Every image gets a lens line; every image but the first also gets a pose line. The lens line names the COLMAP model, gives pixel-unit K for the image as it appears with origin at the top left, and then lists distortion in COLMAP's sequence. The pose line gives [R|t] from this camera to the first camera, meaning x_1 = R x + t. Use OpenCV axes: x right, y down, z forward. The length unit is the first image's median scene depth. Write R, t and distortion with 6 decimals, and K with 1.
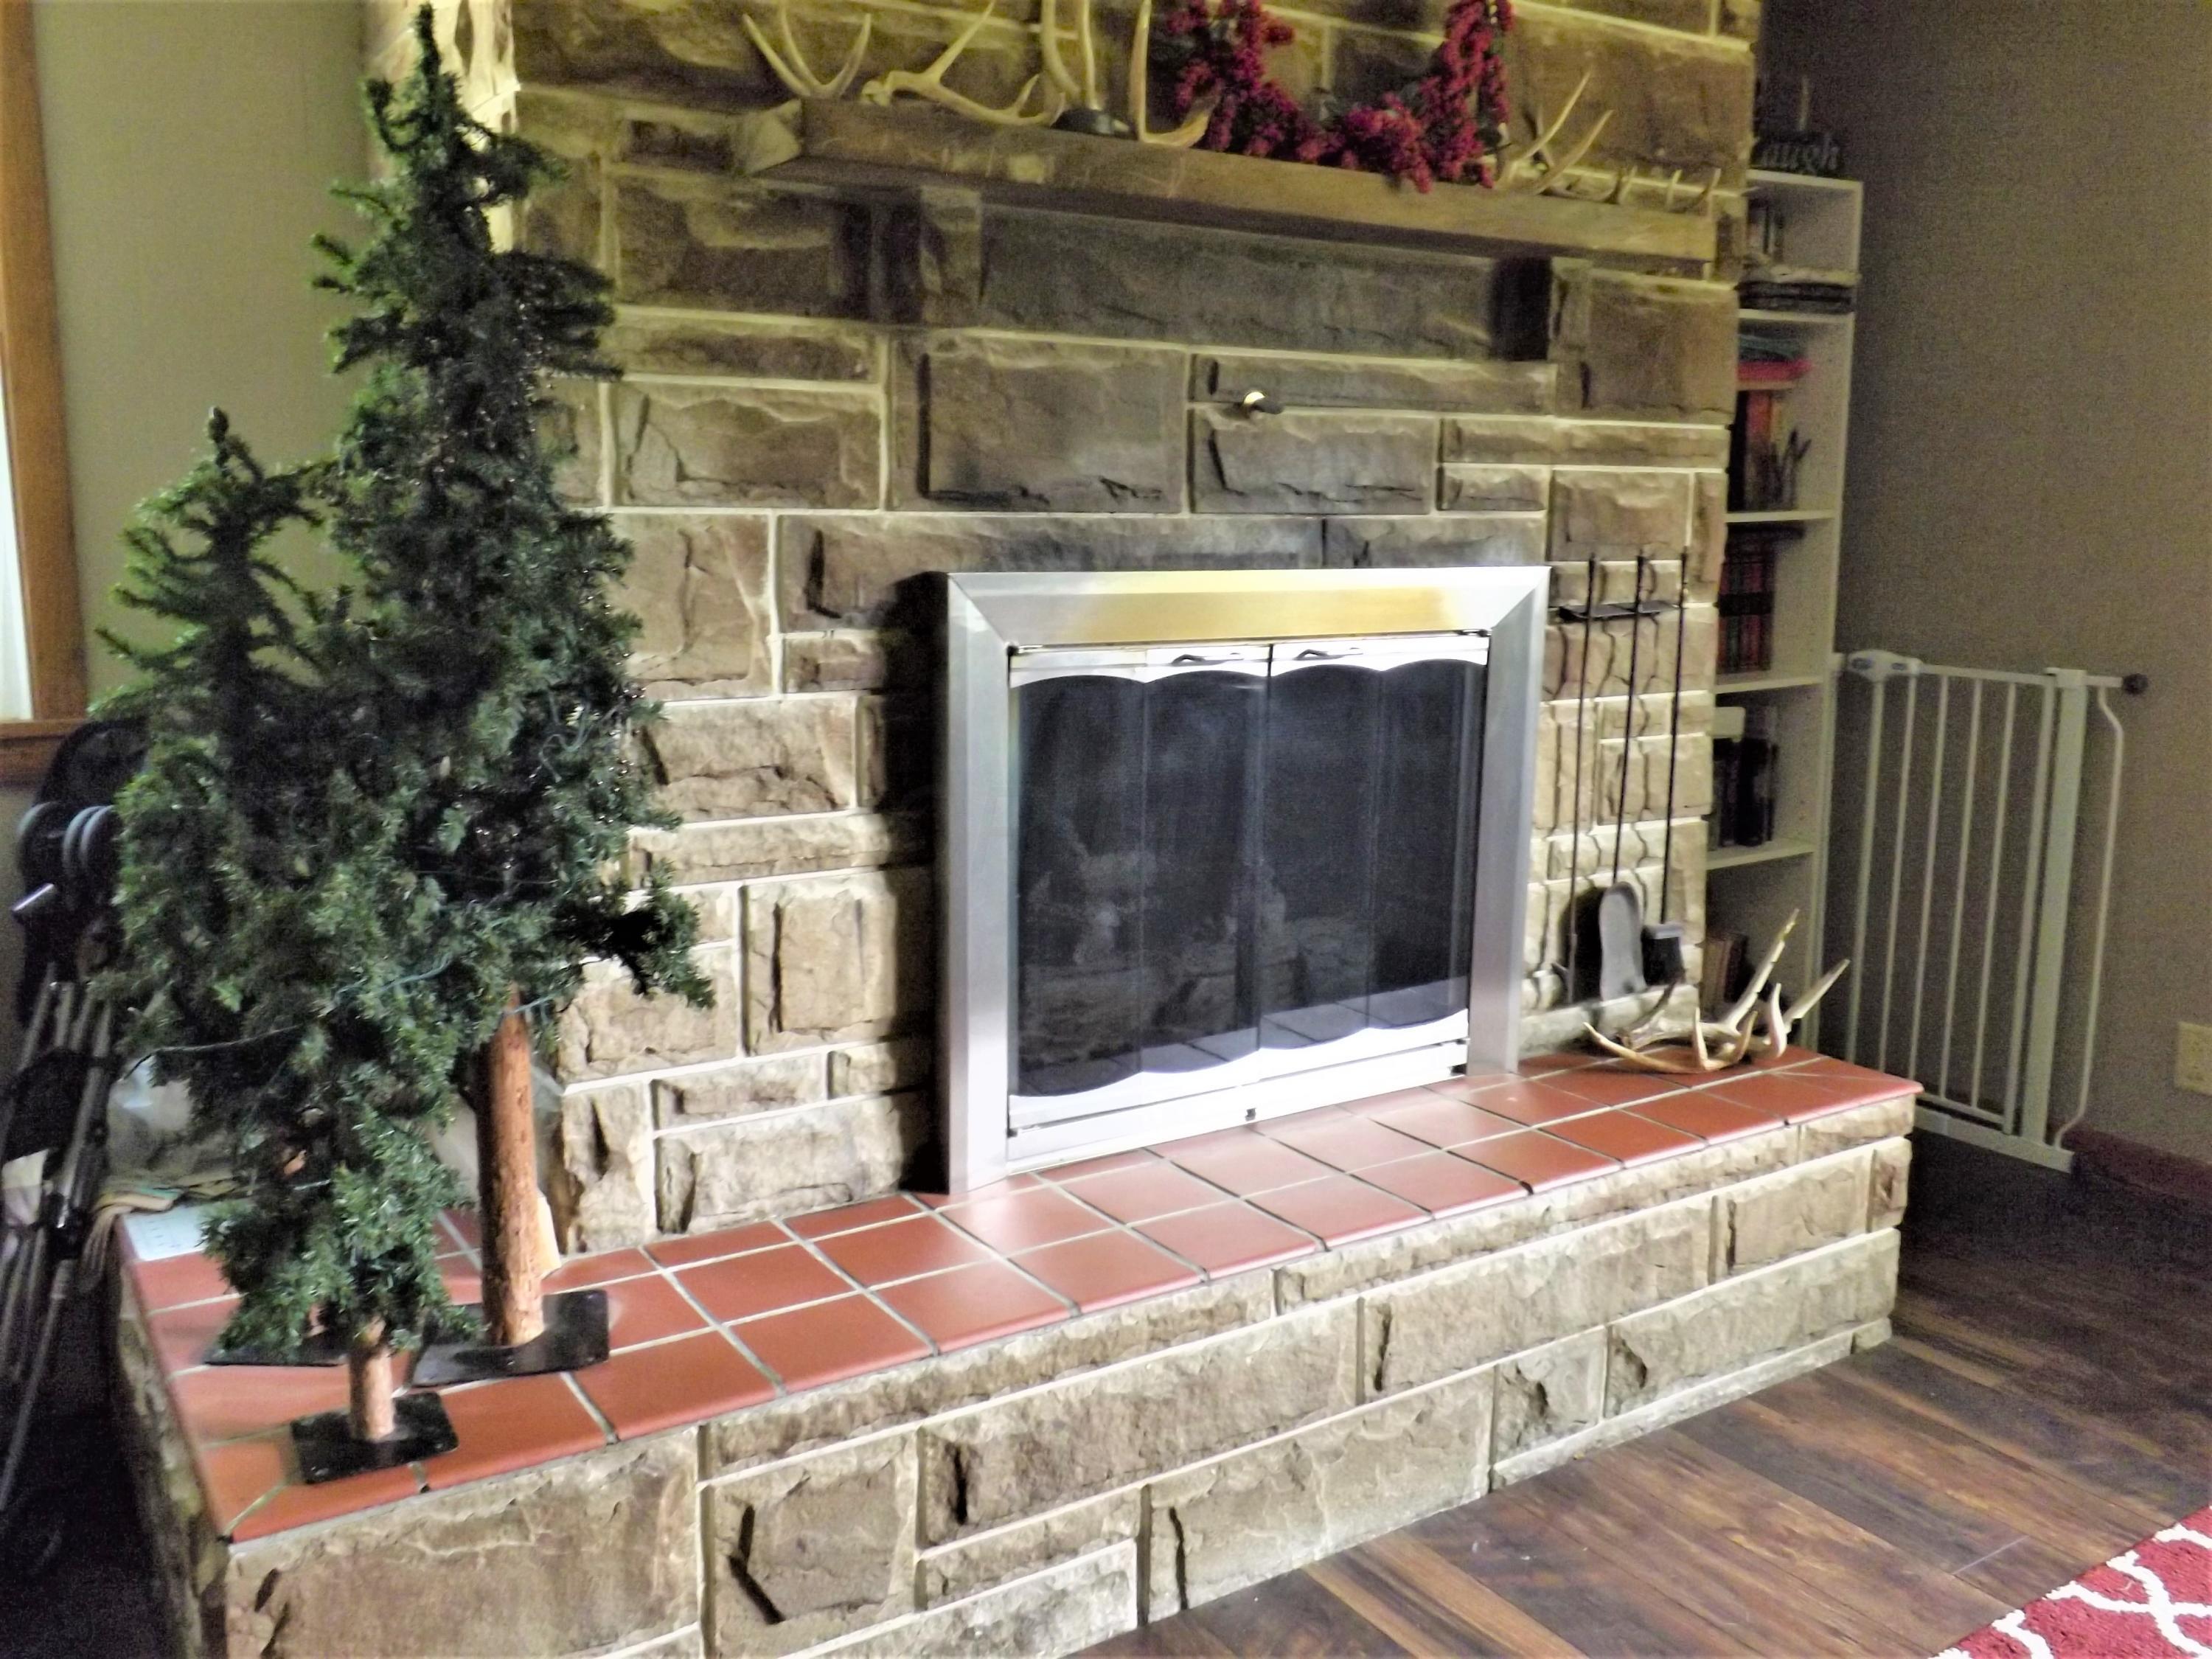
lens RADIAL K [[1850.8, 0, 1117.0], [0, 1850.8, 825.8], [0, 0, 1]] dist [0.010112, 0.002565]
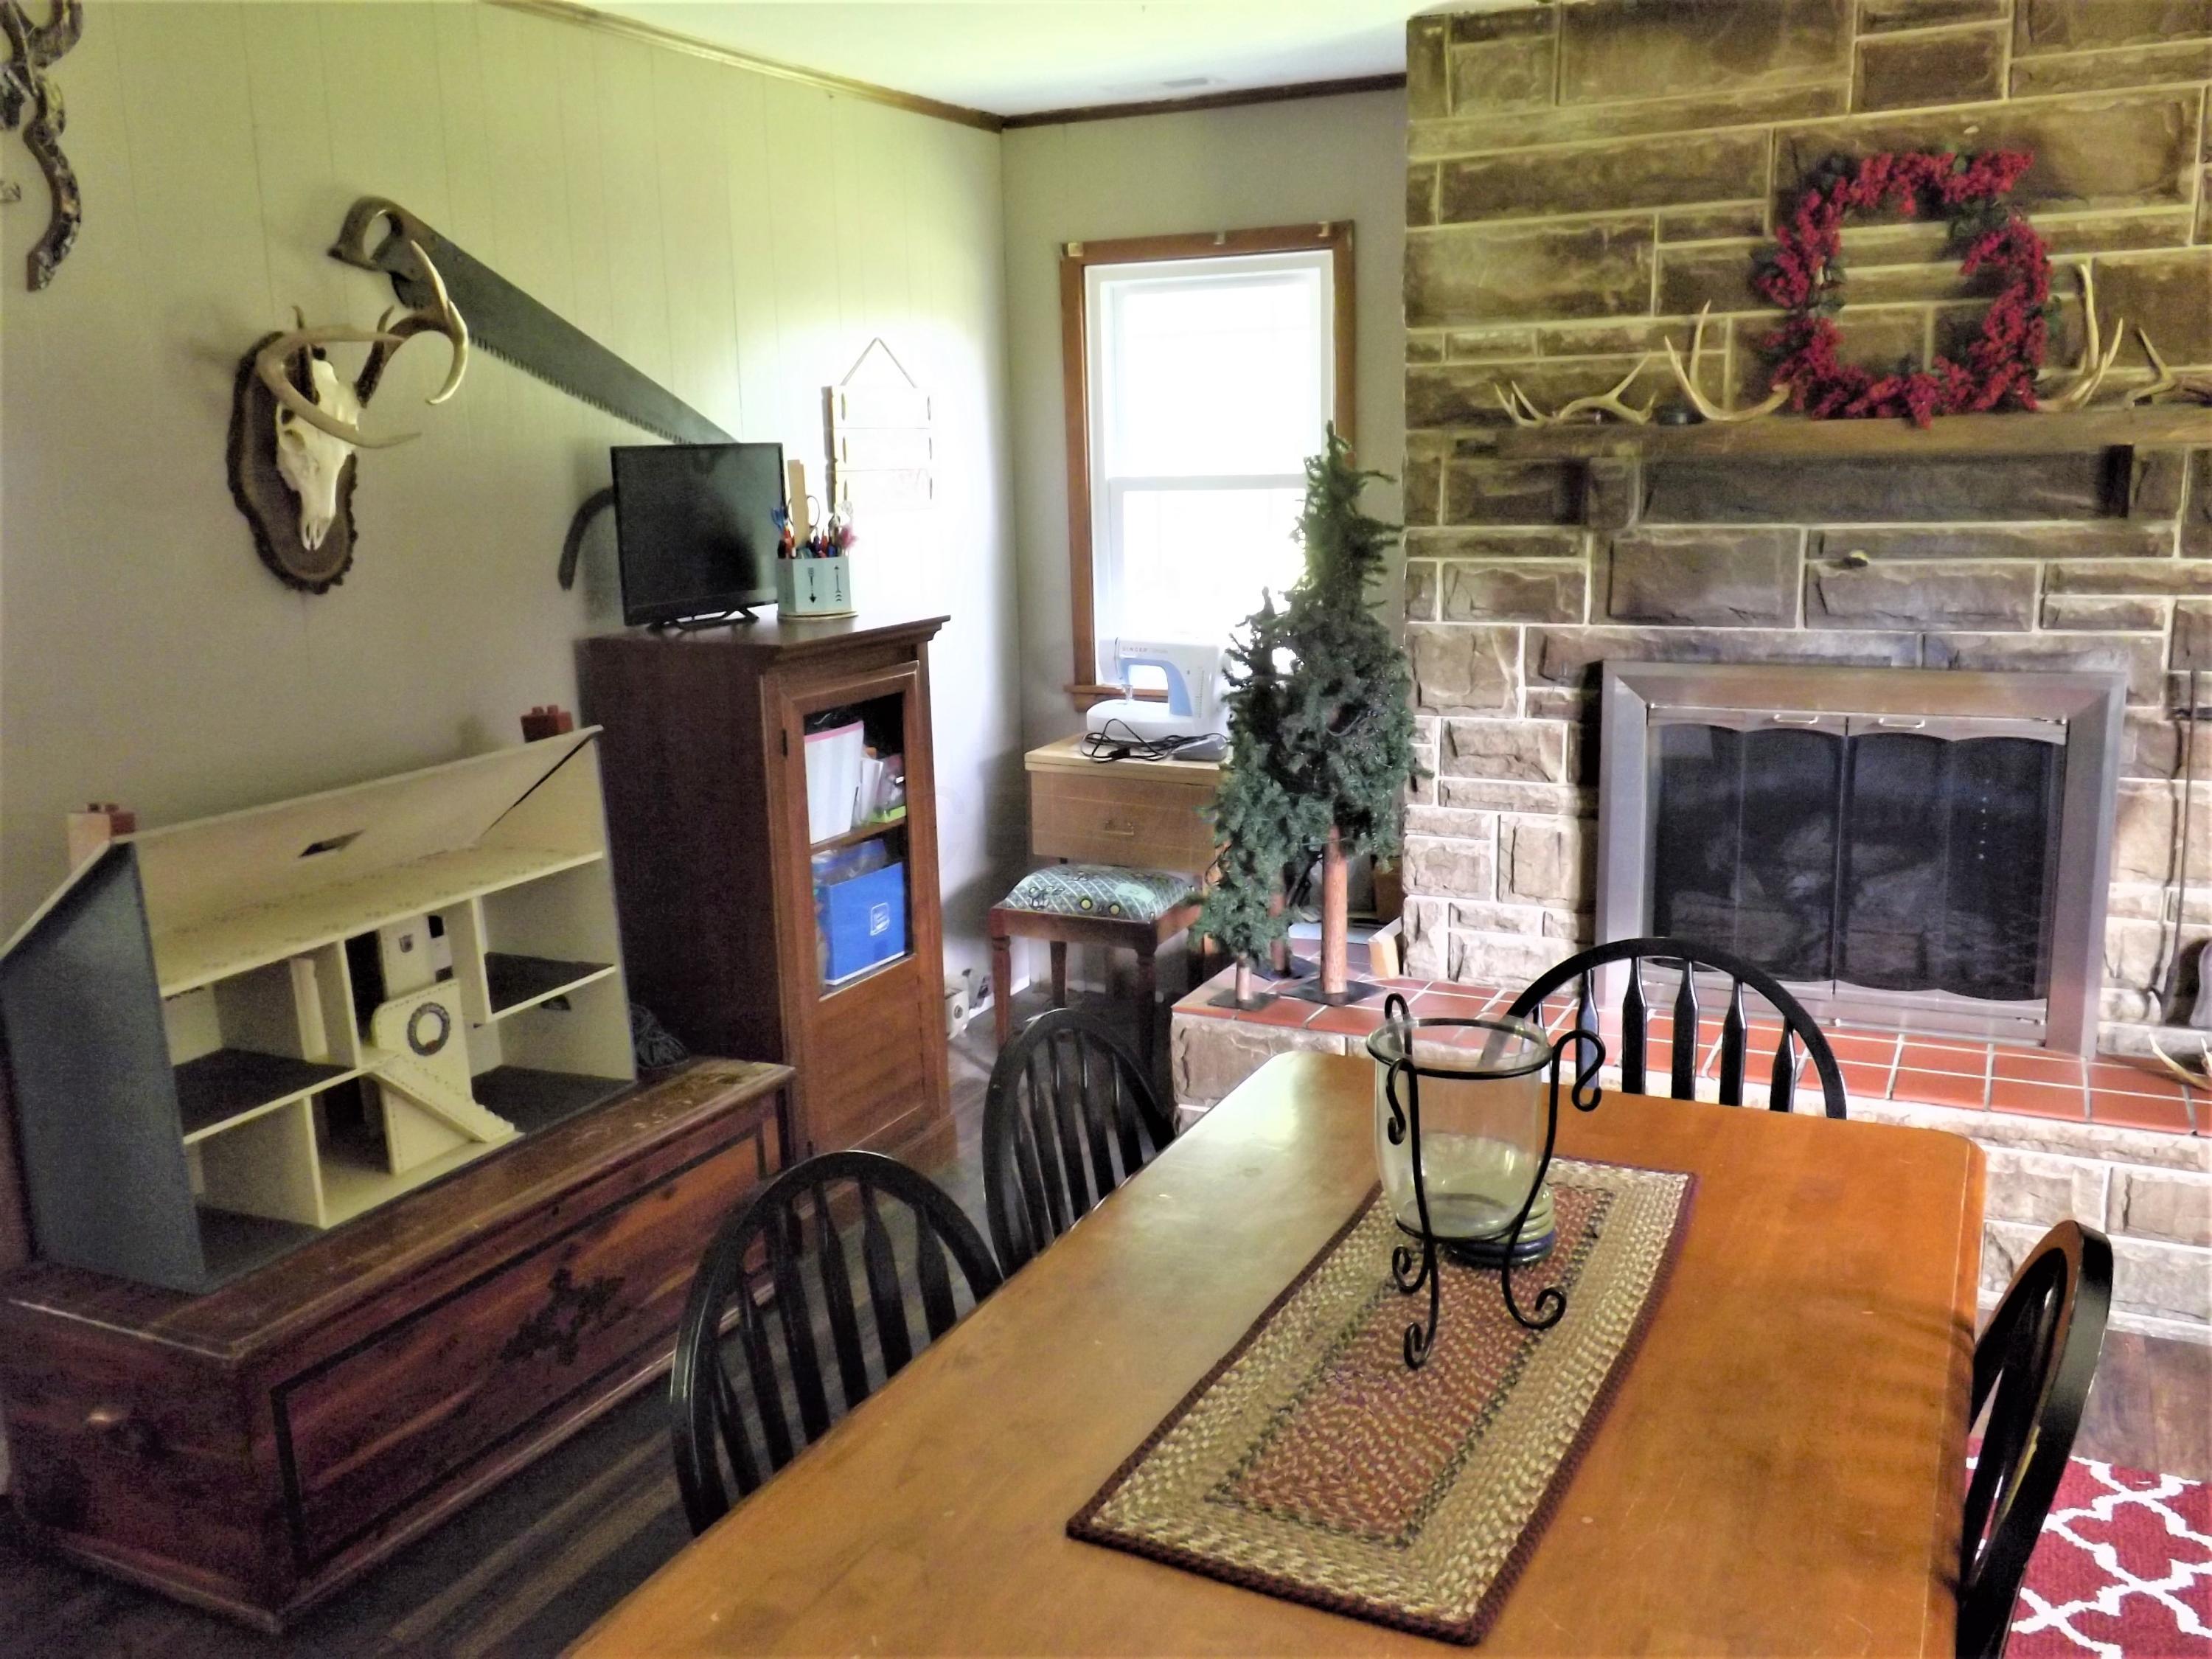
lens RADIAL K [[1852.3, 0, 1124.3], [0, 1852.3, 805.0], [0, 0, 1]] dist [0.024809, -0.026945]
pose [[0.511209, 0.140028, -0.847972, 1.121539], [-0.116860, 0.988800, 0.092833, -0.100513], [0.851475, 0.051637, 0.521847, -0.316644]]
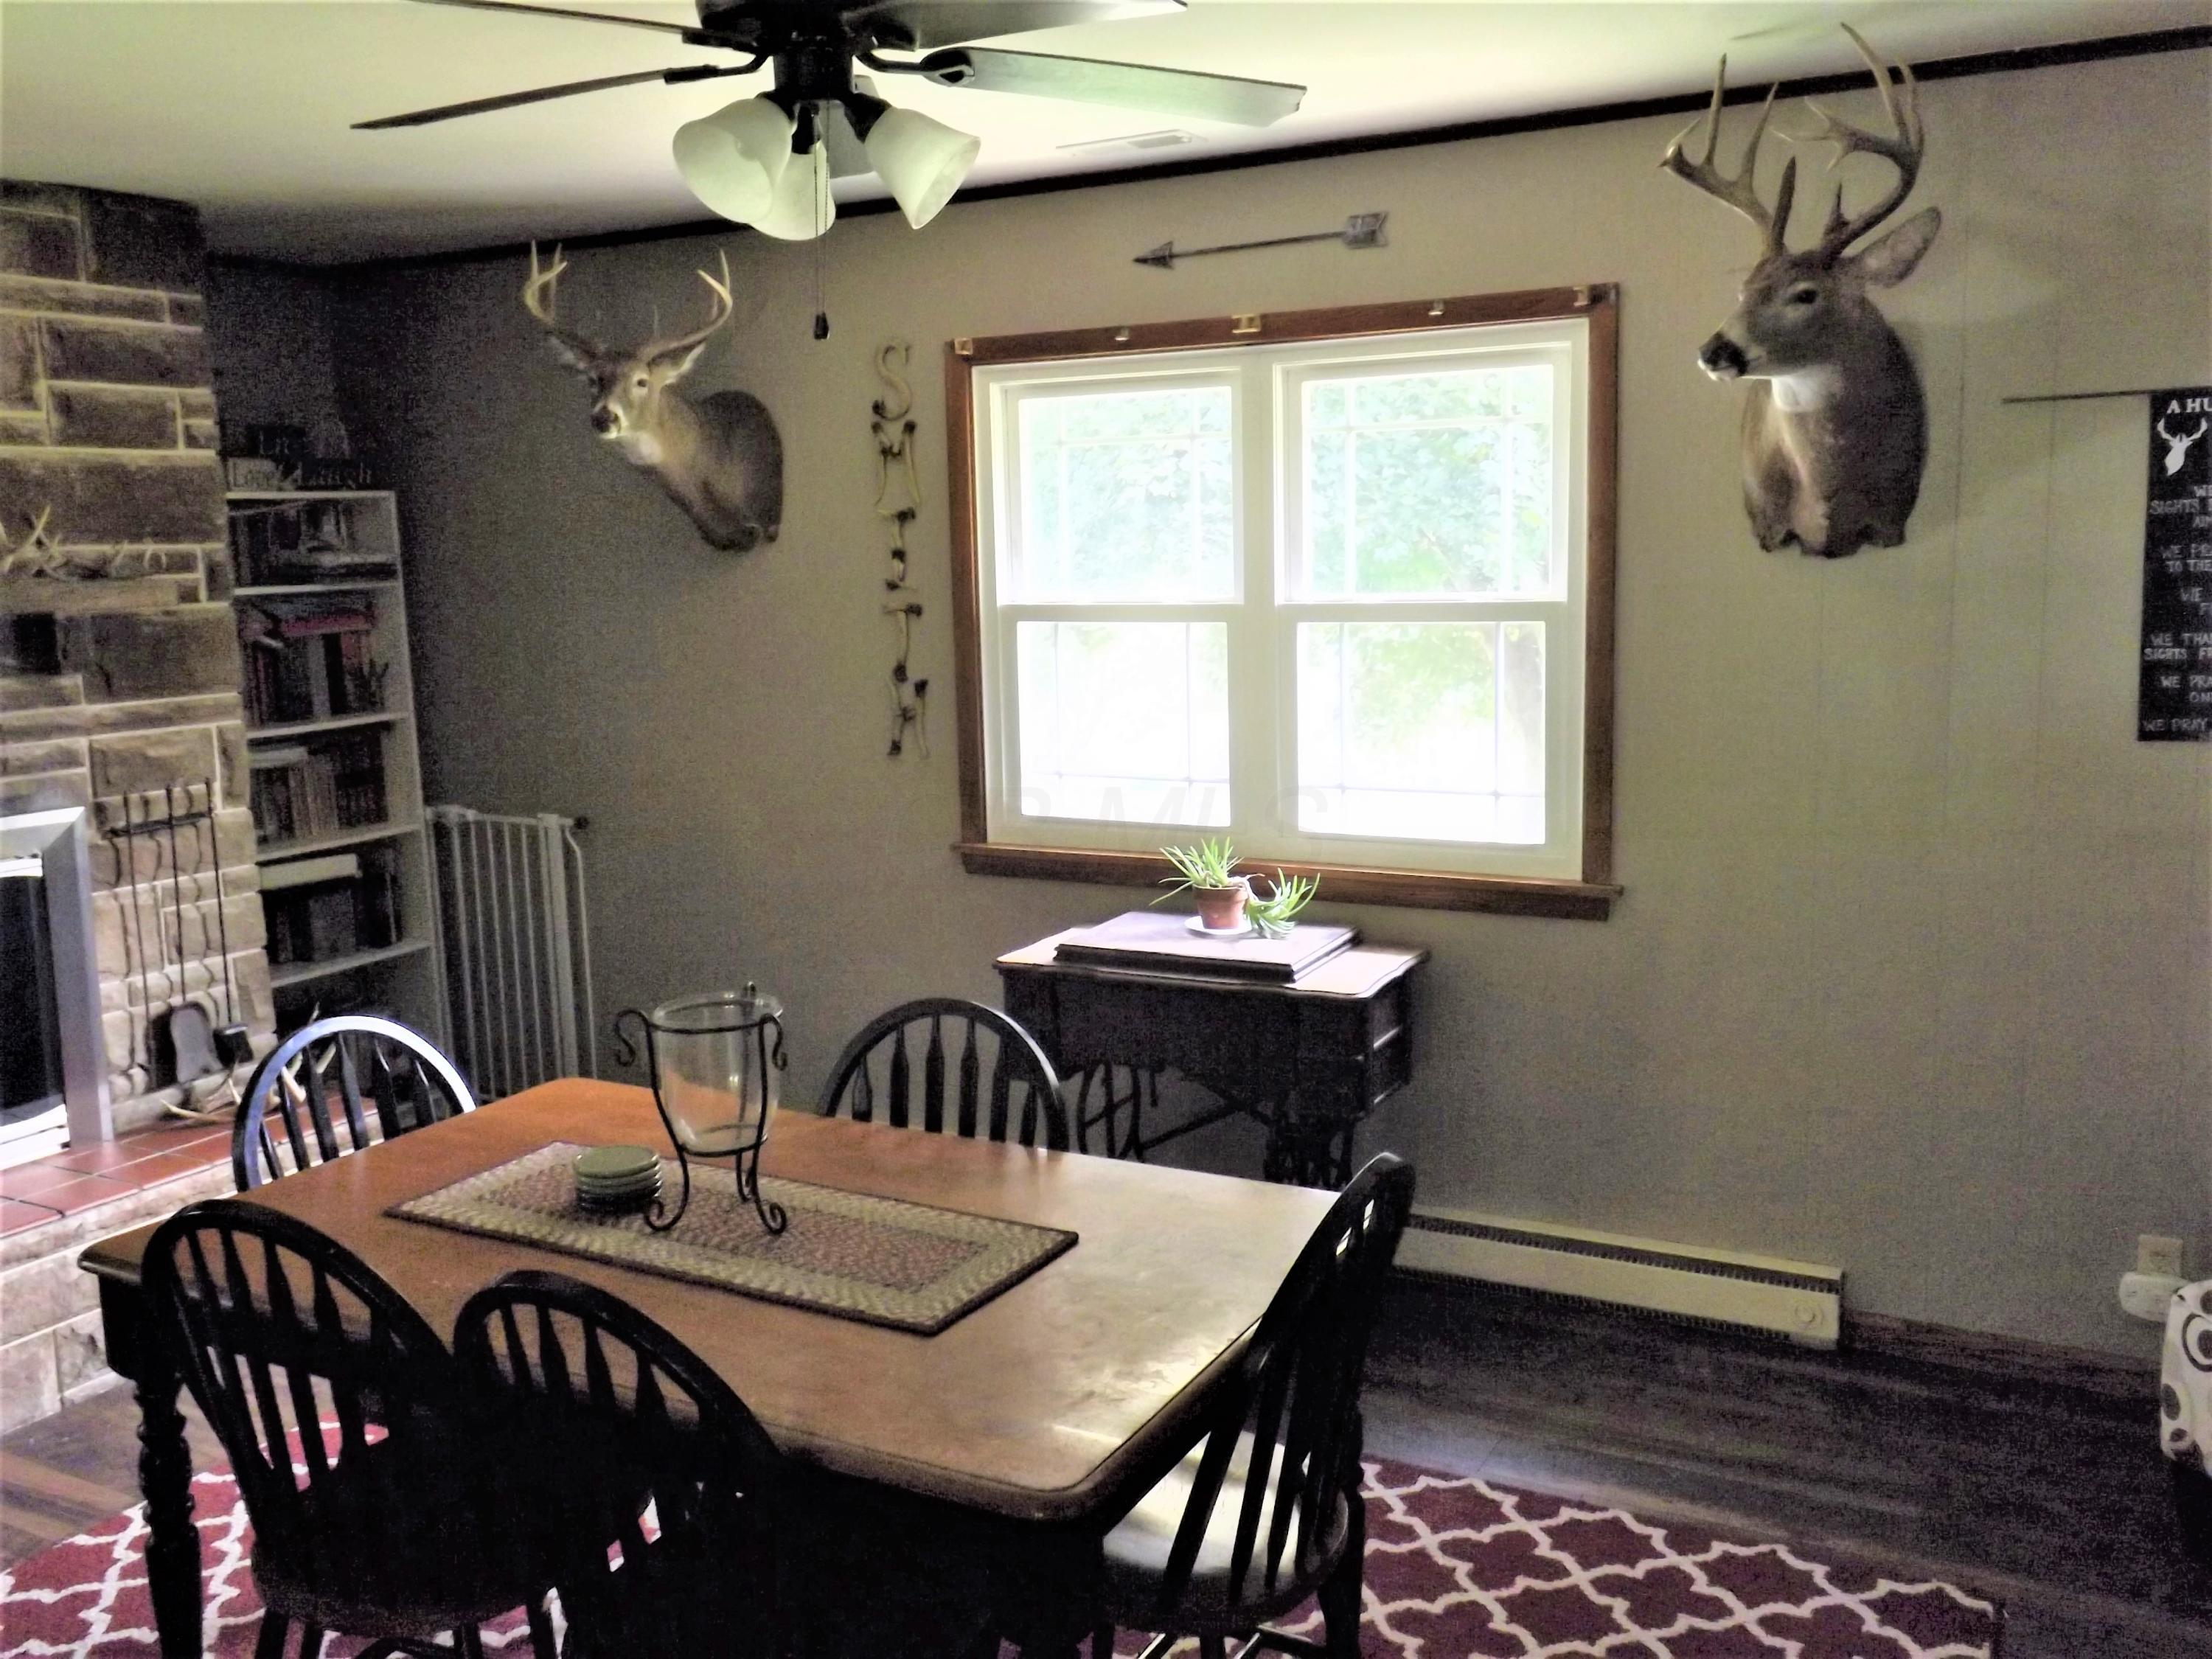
lens RADIAL K [[1852.3, 0, 1124.3], [0, 1852.3, 805.0], [0, 0, 1]] dist [0.024809, -0.026945]
pose [[0.880508, -0.096769, 0.464049, 0.310800], [0.113015, 0.993567, -0.007249, -0.037750], [-0.460362, 0.058828, 0.885780, -0.843658]]
